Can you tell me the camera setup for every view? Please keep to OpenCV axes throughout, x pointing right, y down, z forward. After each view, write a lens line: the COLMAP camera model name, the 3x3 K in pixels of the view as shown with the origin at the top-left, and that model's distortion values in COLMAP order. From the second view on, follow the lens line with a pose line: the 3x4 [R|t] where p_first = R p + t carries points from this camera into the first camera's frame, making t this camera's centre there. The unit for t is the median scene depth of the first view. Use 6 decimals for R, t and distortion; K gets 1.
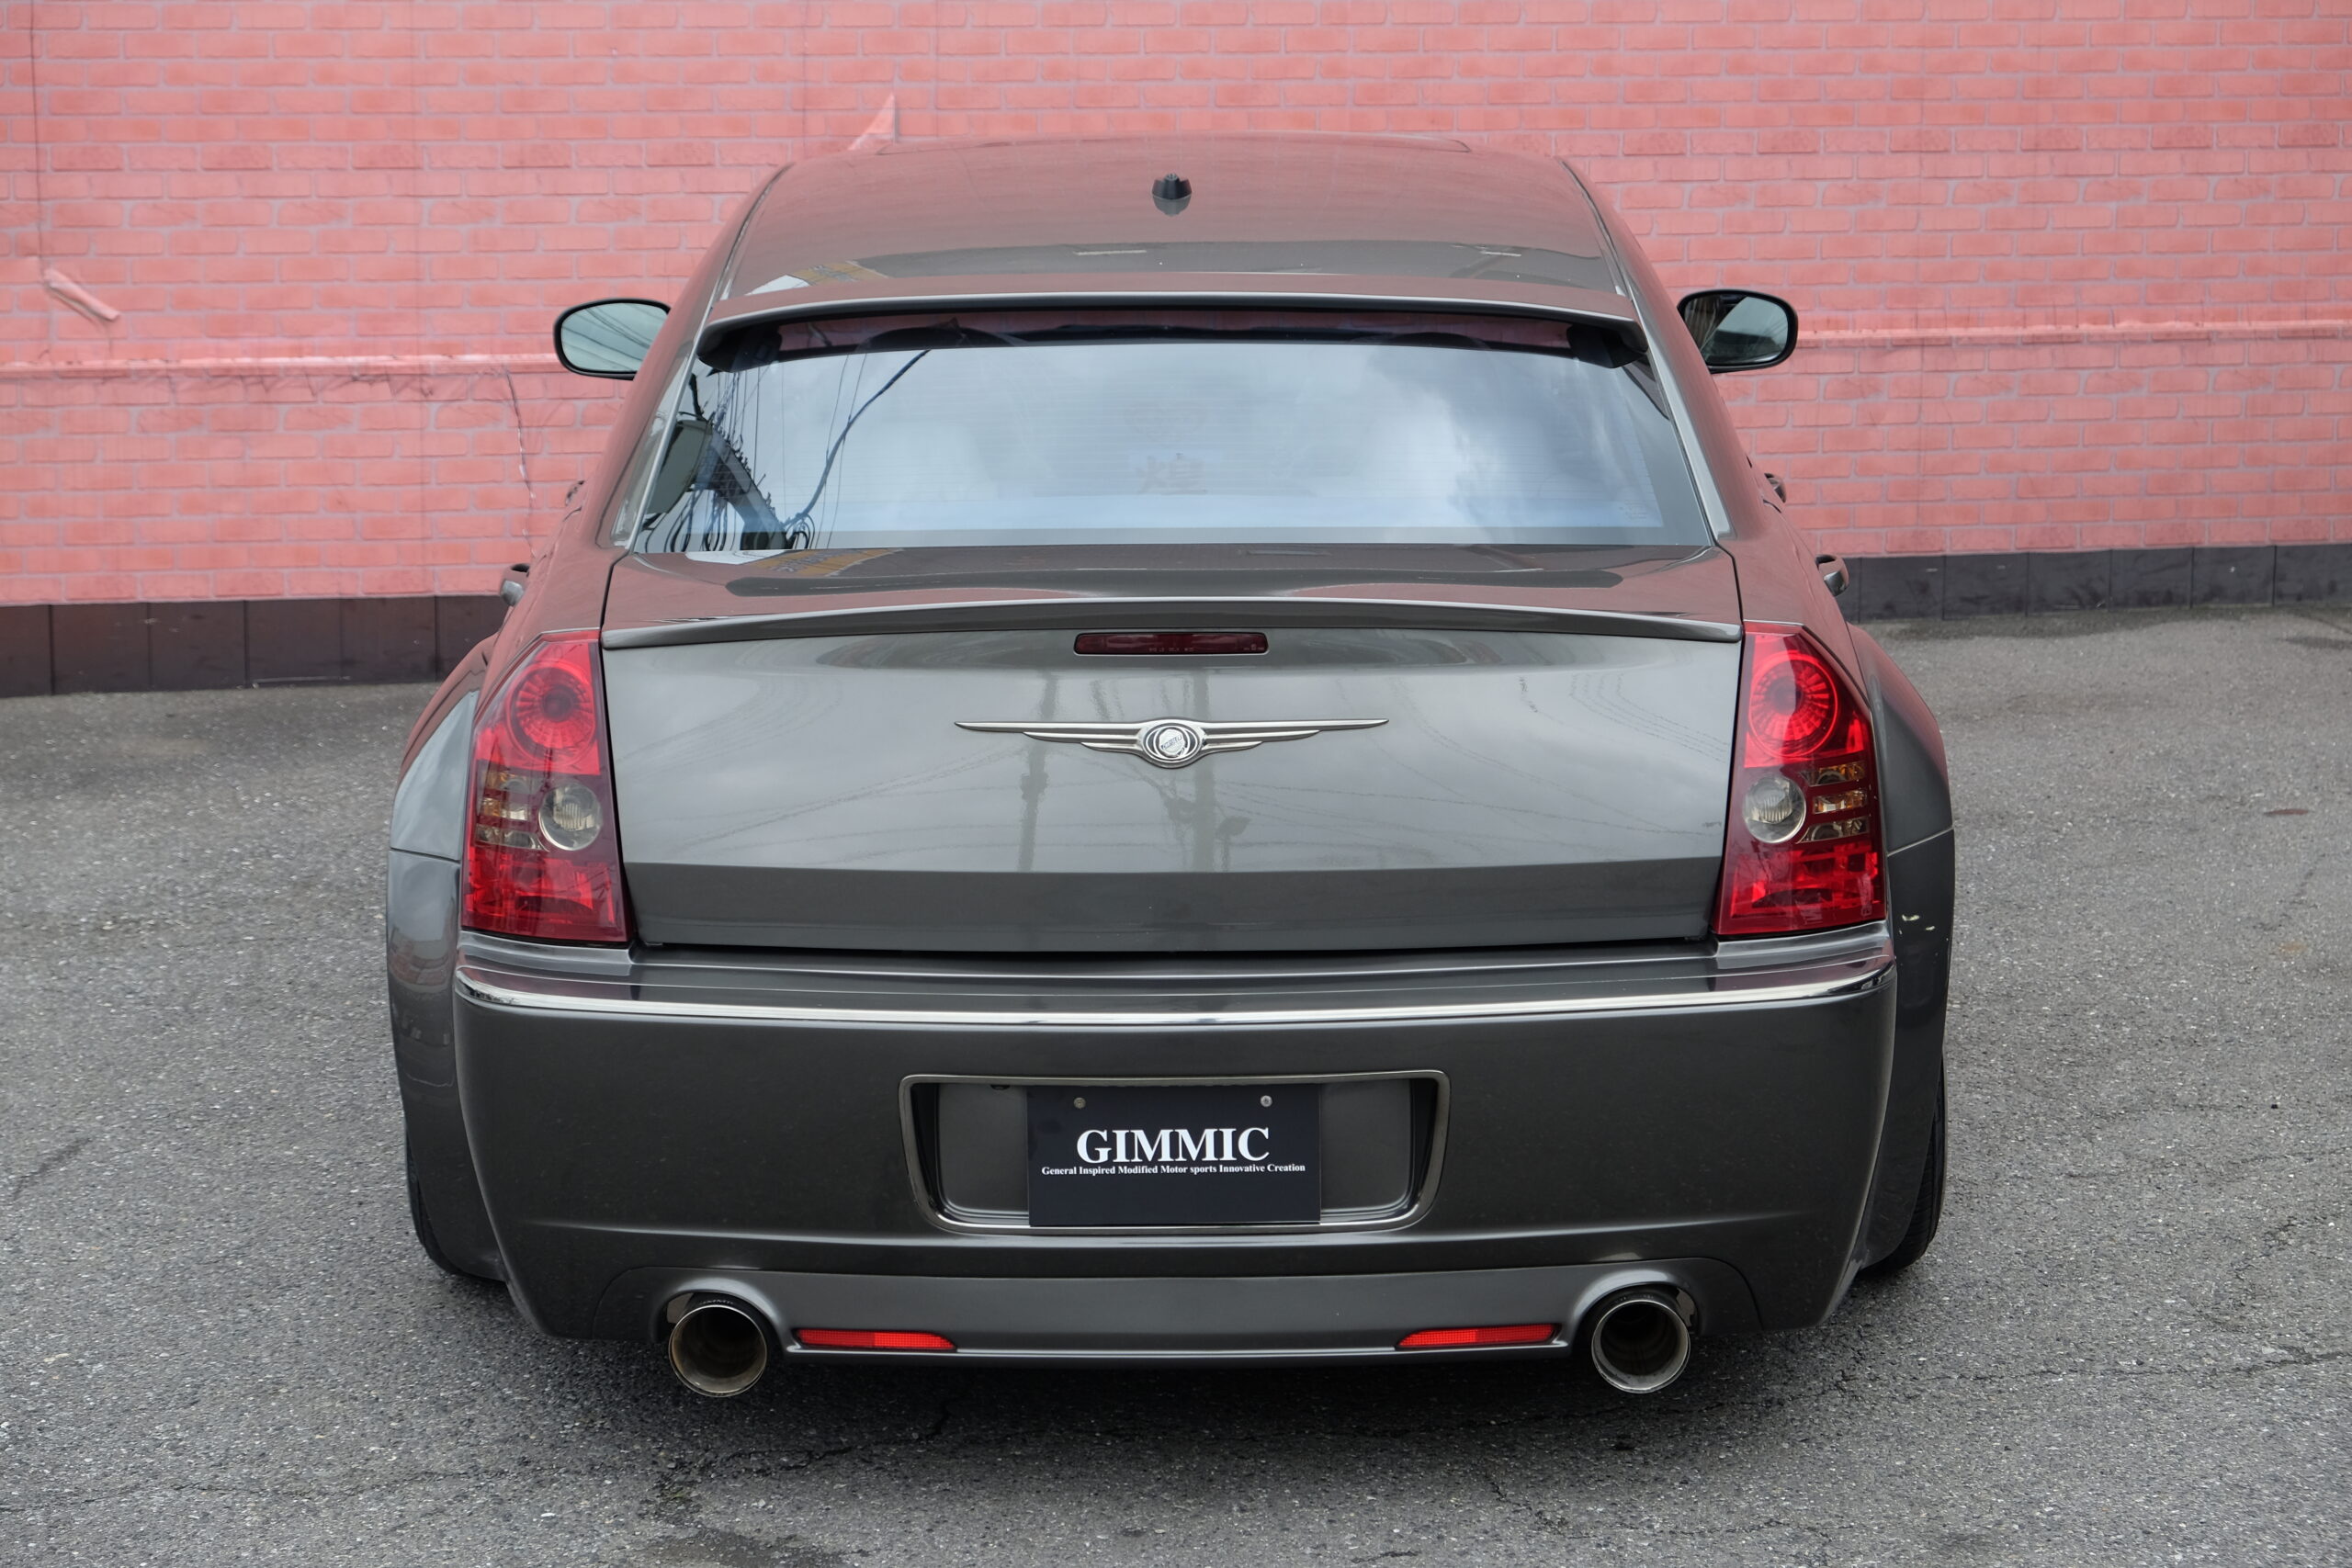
lens RADIAL K [[5552.7, 0, 1181.8], [0, 5552.7, 787.0], [0, 0, 1]] dist [0.073746, 0.000000]
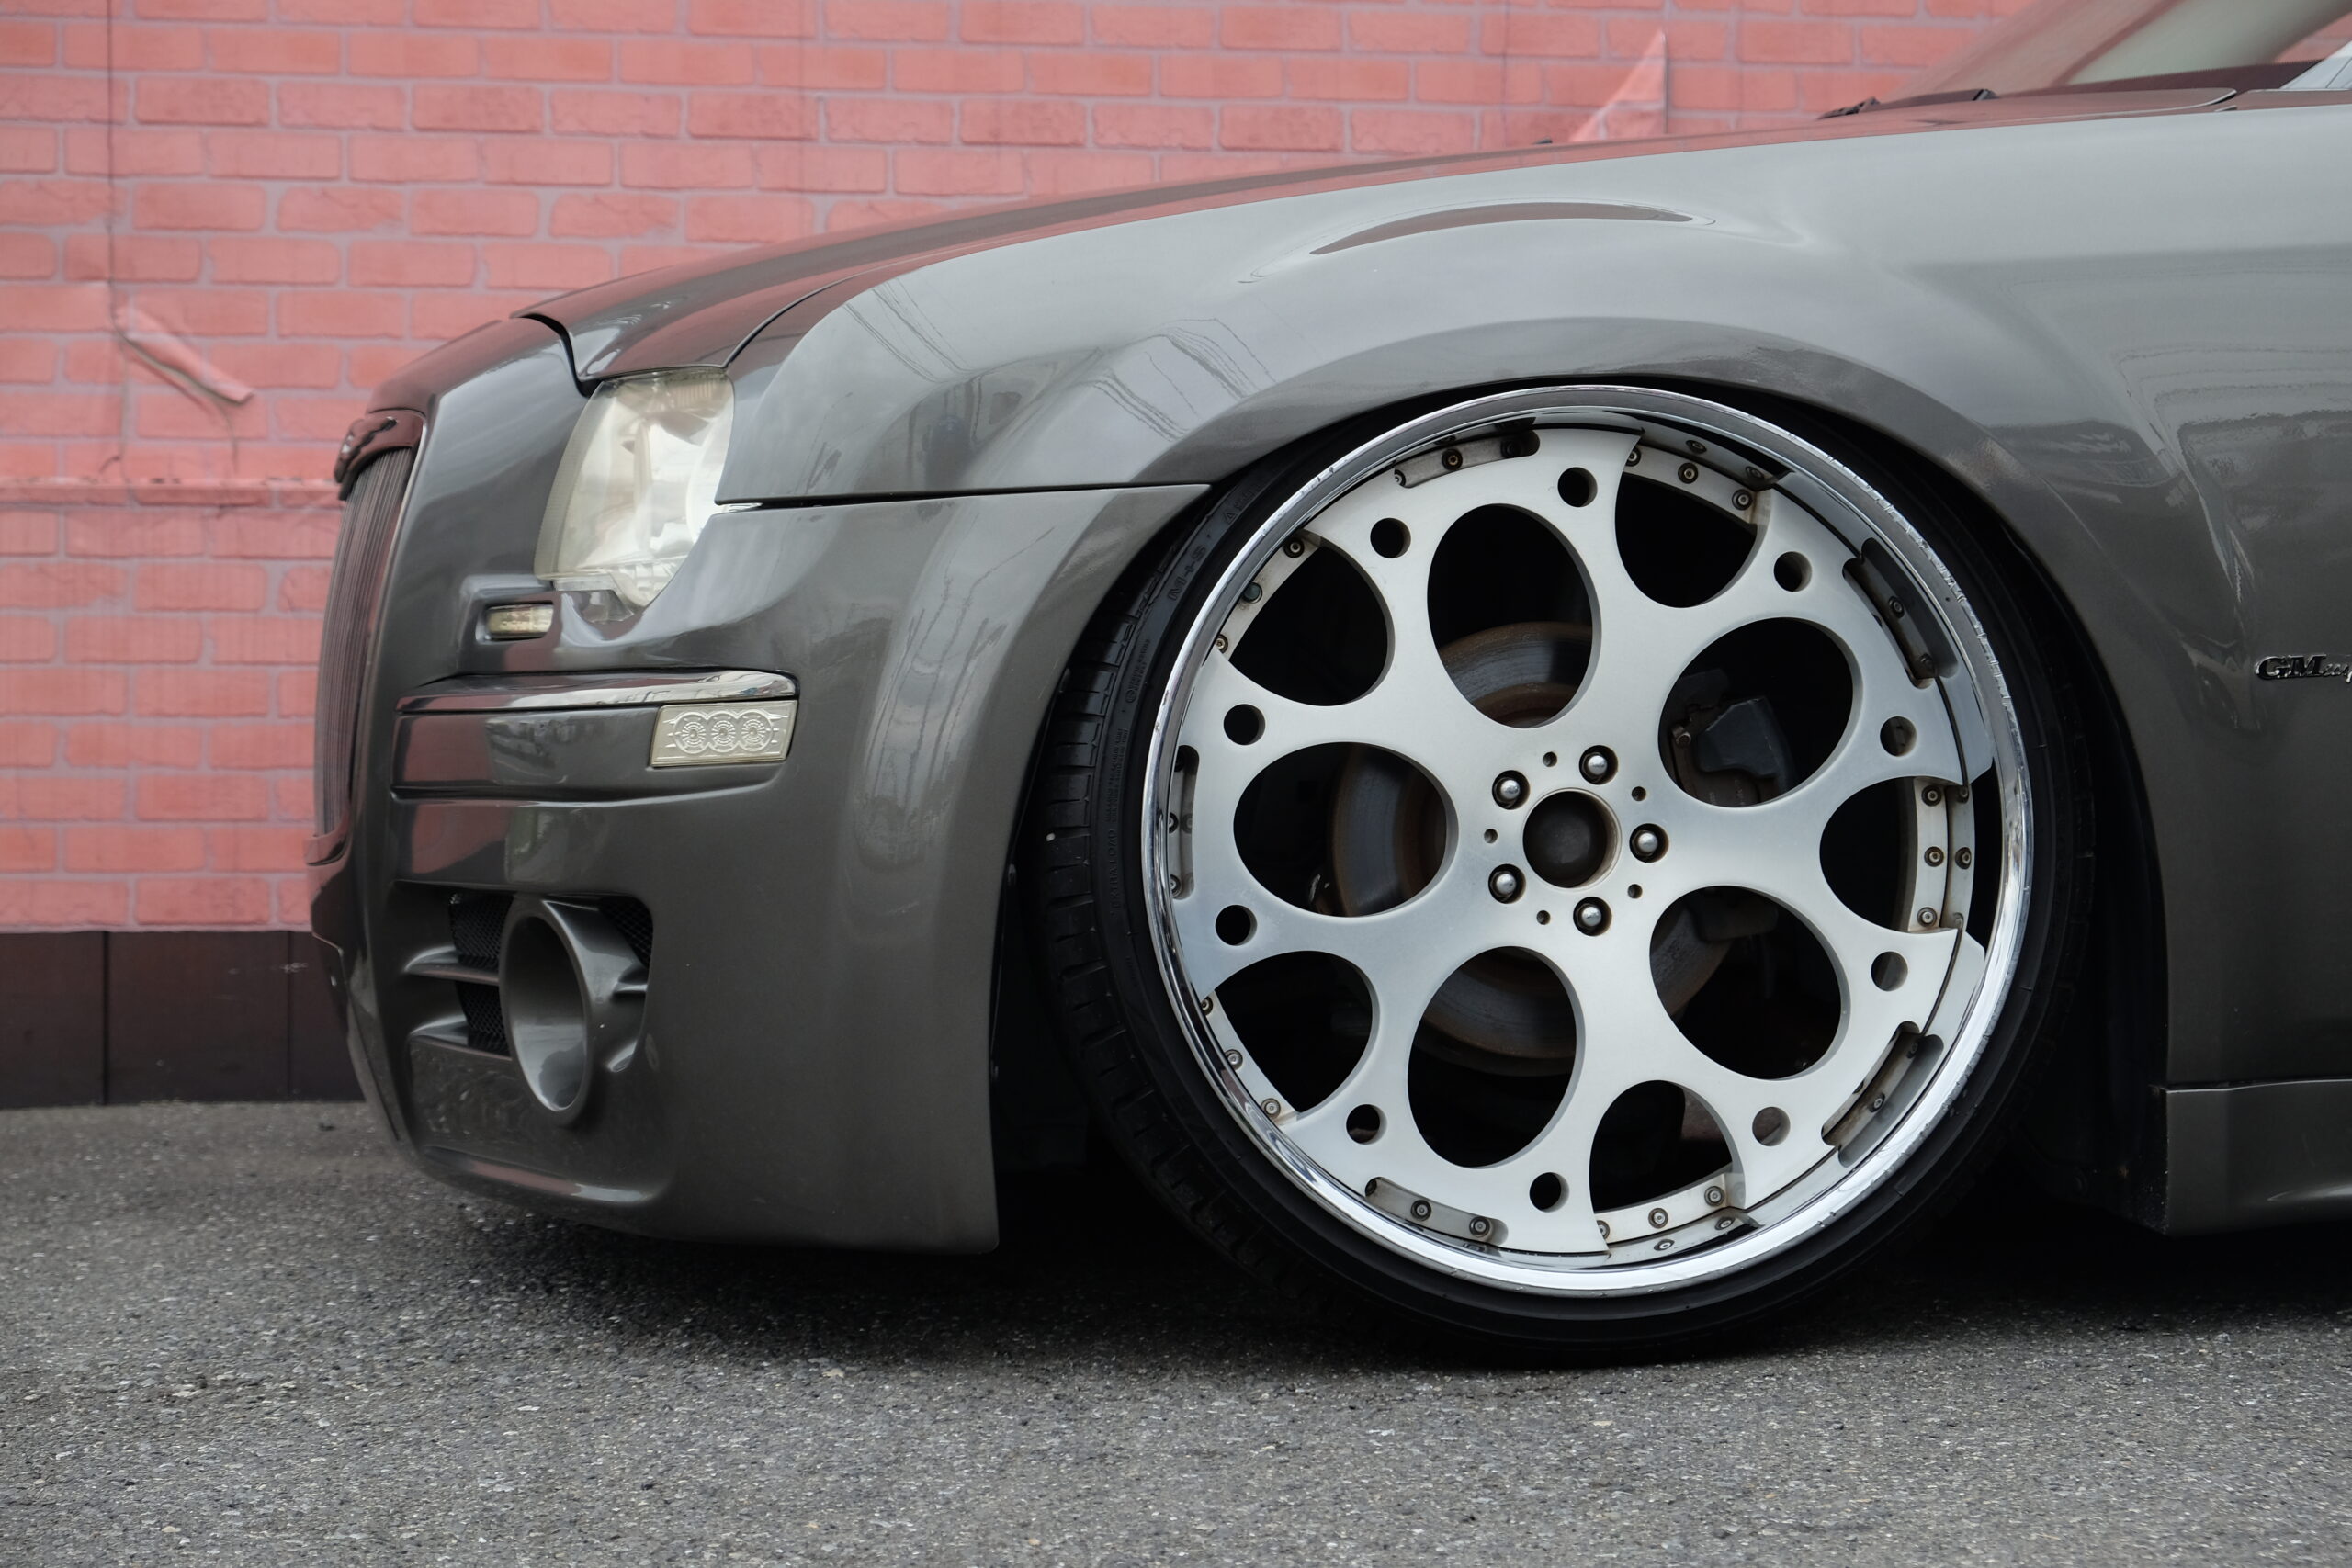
lens RADIAL K [[5552.7, 0, 1171.7], [0, 5552.7, 778.3], [0, 0, 1]] dist [0.073746, 0.000000]
pose [[0.999730, -0.000233, -0.023218, -0.089808], [-0.003486, 0.987112, -0.159993, 0.037461], [0.022956, 0.160031, 0.986845, 0.479006]]
